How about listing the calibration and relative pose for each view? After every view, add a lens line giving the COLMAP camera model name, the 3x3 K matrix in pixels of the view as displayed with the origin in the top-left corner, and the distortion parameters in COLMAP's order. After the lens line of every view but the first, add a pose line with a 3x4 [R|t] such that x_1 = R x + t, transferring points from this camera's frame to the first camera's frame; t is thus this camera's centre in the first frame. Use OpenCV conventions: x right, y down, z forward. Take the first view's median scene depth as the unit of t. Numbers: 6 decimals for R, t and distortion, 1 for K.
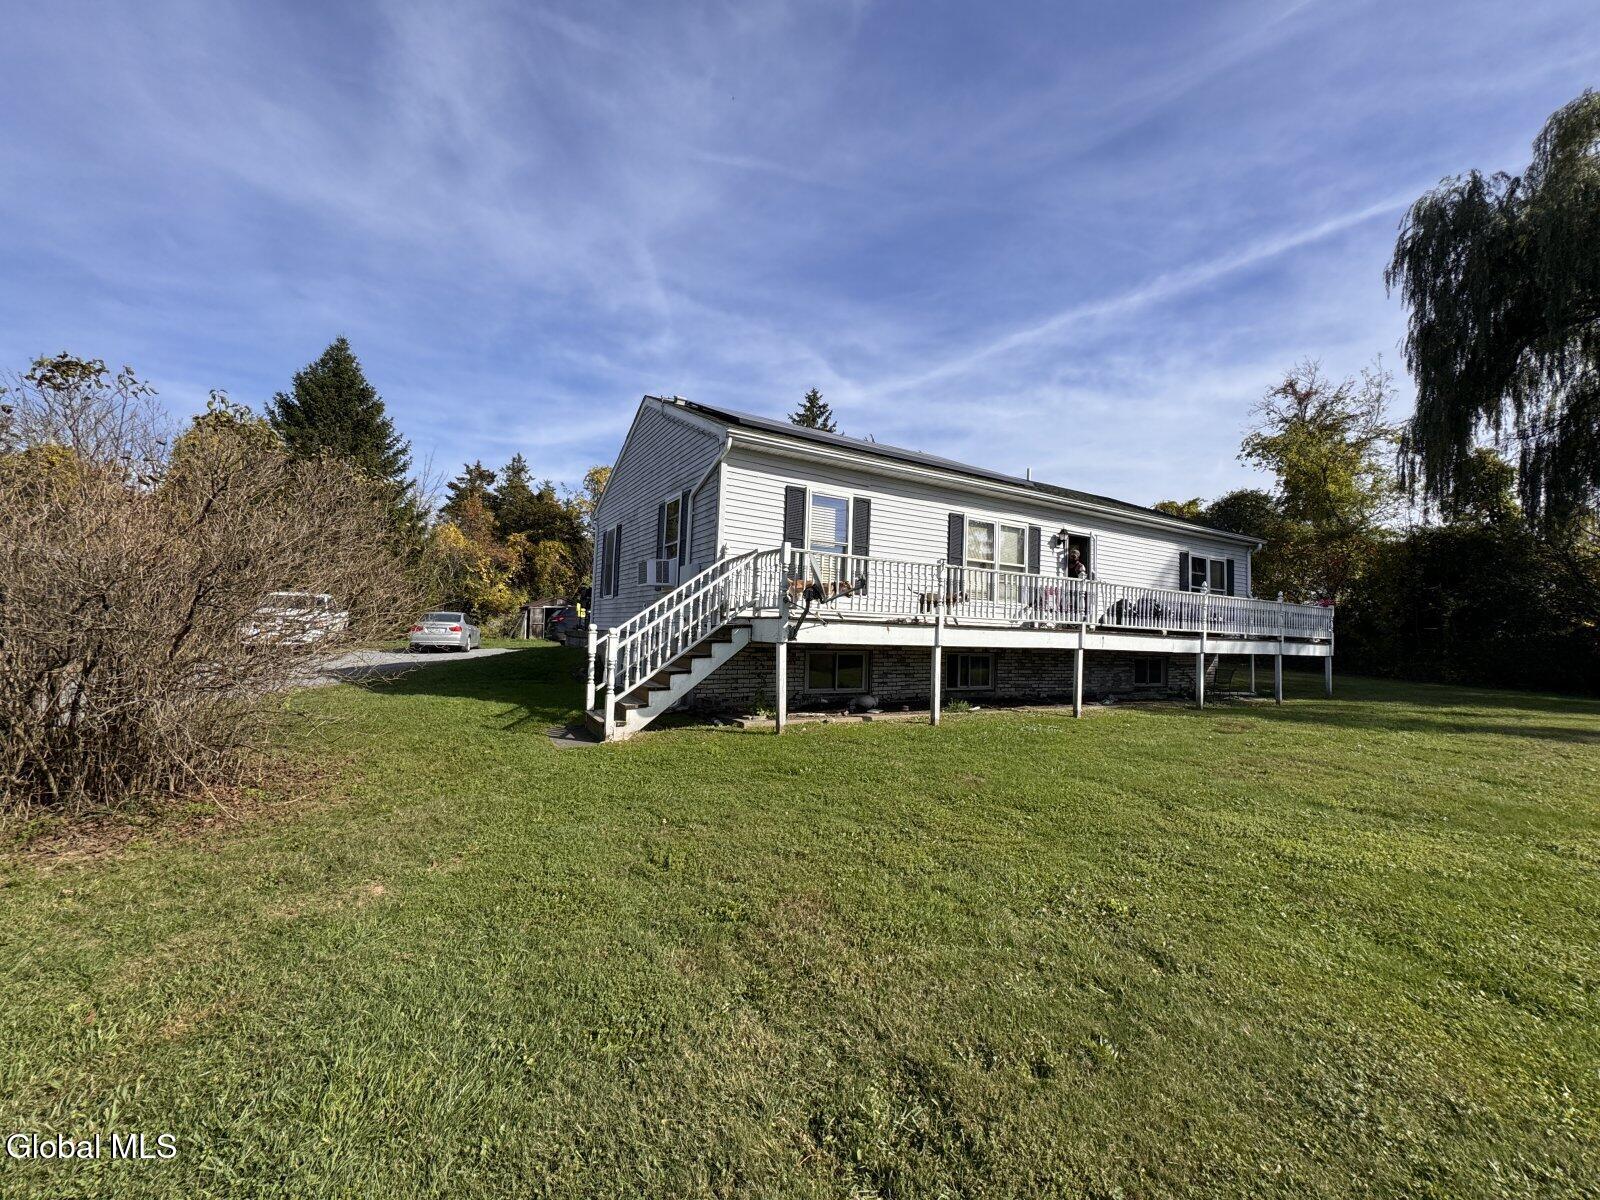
lens RADIAL K [[637.0, 0, 822.2], [0, 637.0, 610.7], [0, 0, 1]] dist [-0.002144, 0.000027]
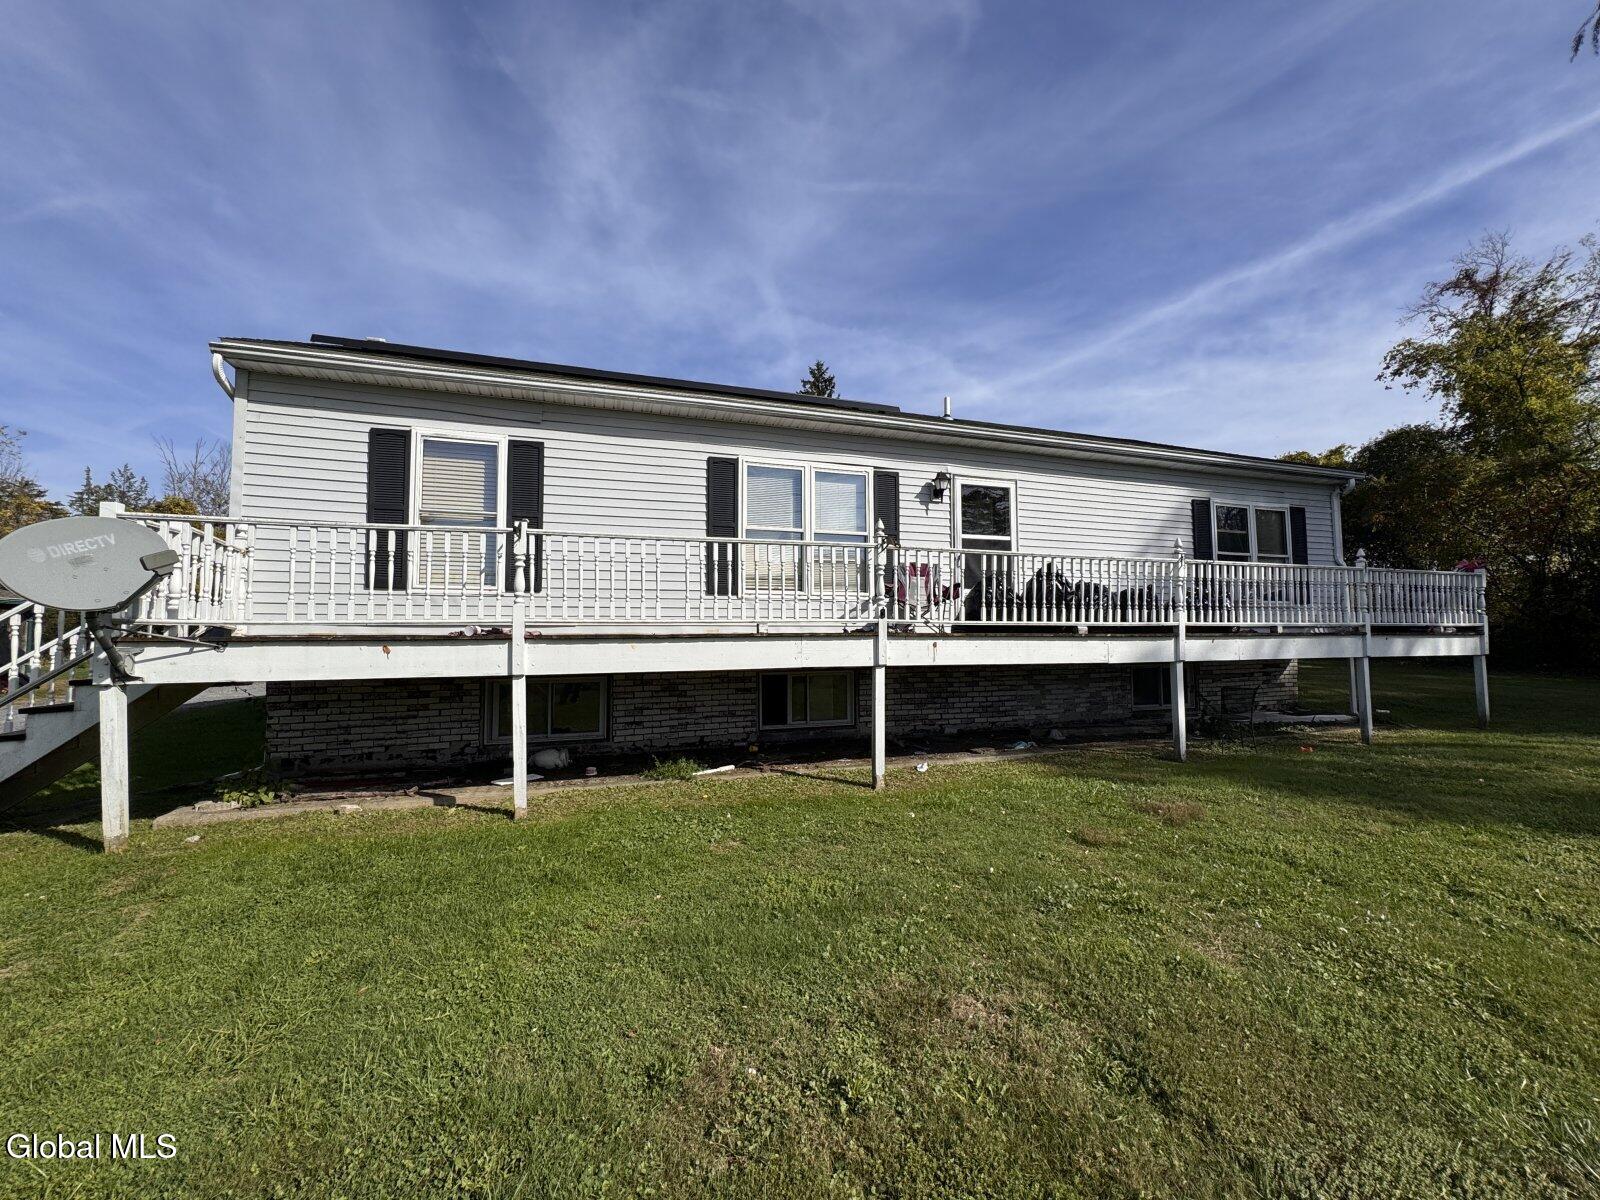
lens RADIAL K [[637.0, 0, 812.6], [0, 637.0, 606.5], [0, 0, 1]] dist [-0.002144, 0.000027]
pose [[0.974876, -0.050890, -0.216857, 0.384961], [0.046125, 0.998571, -0.026983, 0.016360], [0.217920, 0.016303, 0.975830, 0.356850]]
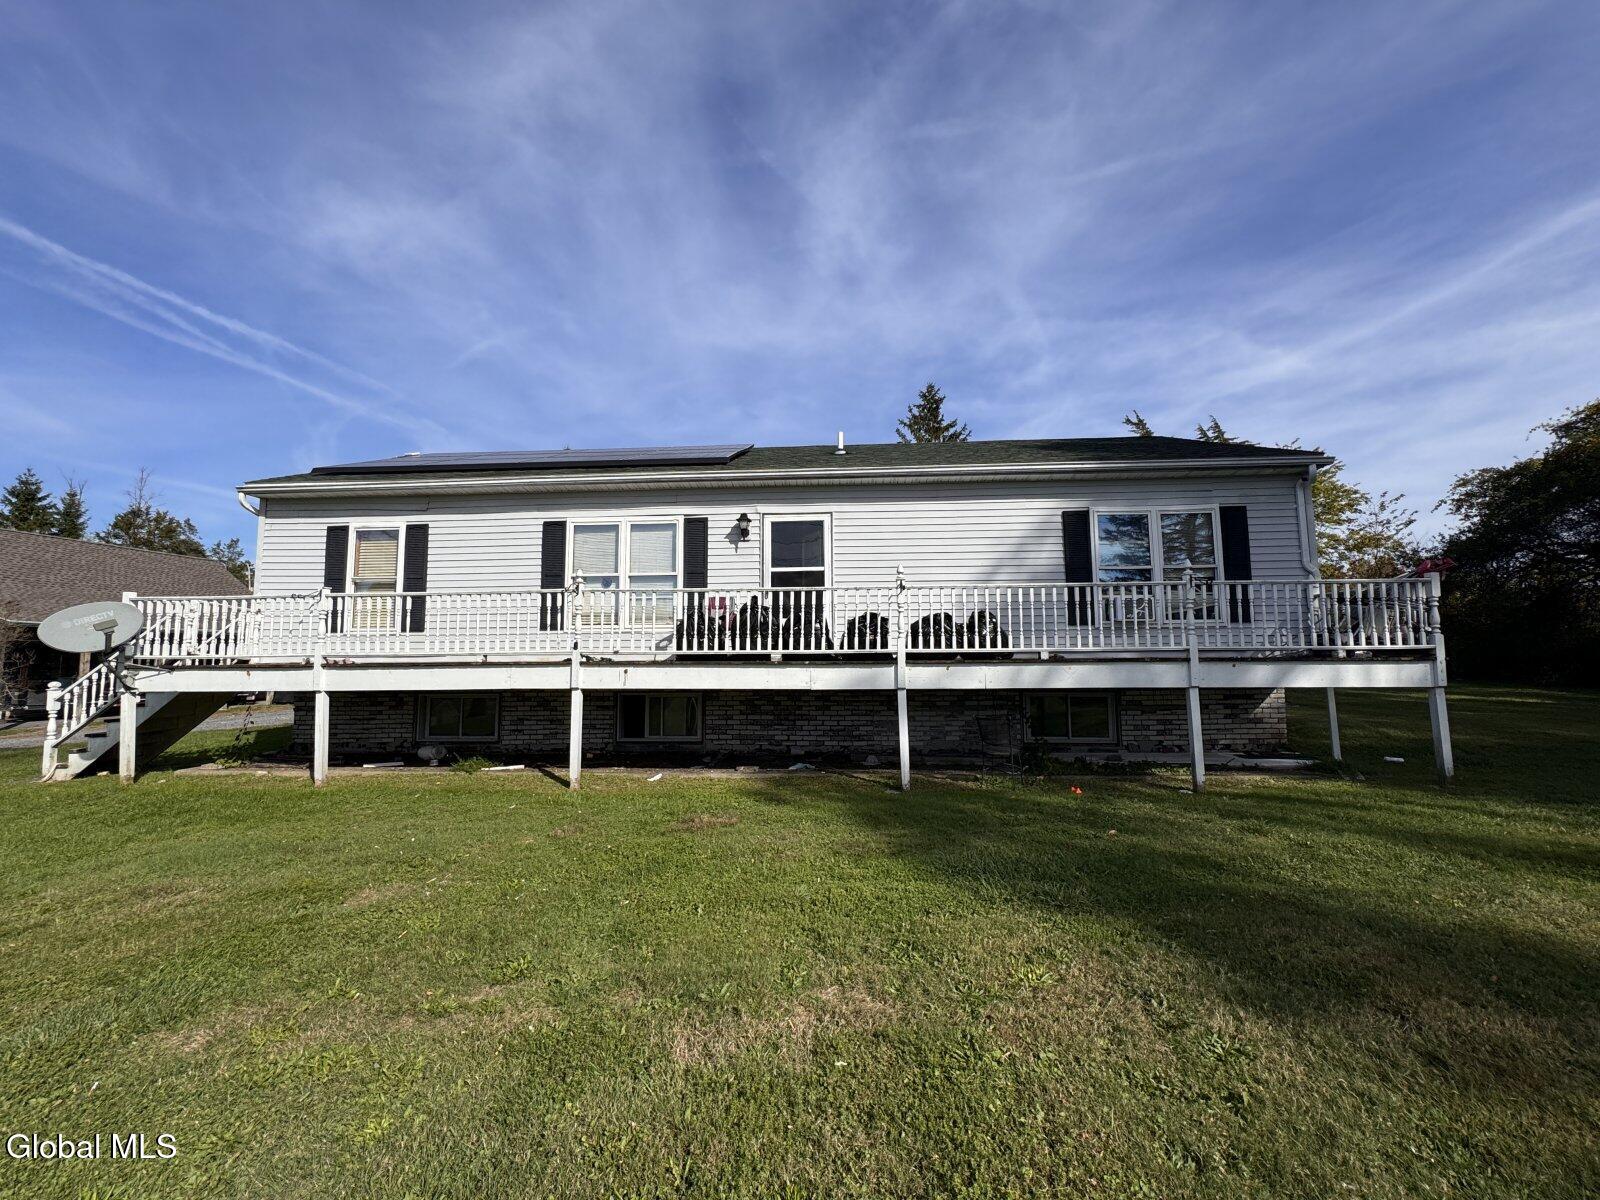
lens RADIAL K [[637.0, 0, 811.1], [0, 637.0, 602.5], [0, 0, 1]] dist [-0.002144, 0.000027]
pose [[0.819919, -0.092395, -0.564974, 0.826030], [0.053430, 0.994933, -0.085169, 0.032520], [0.569980, 0.039645, 0.820701, 0.472371]]
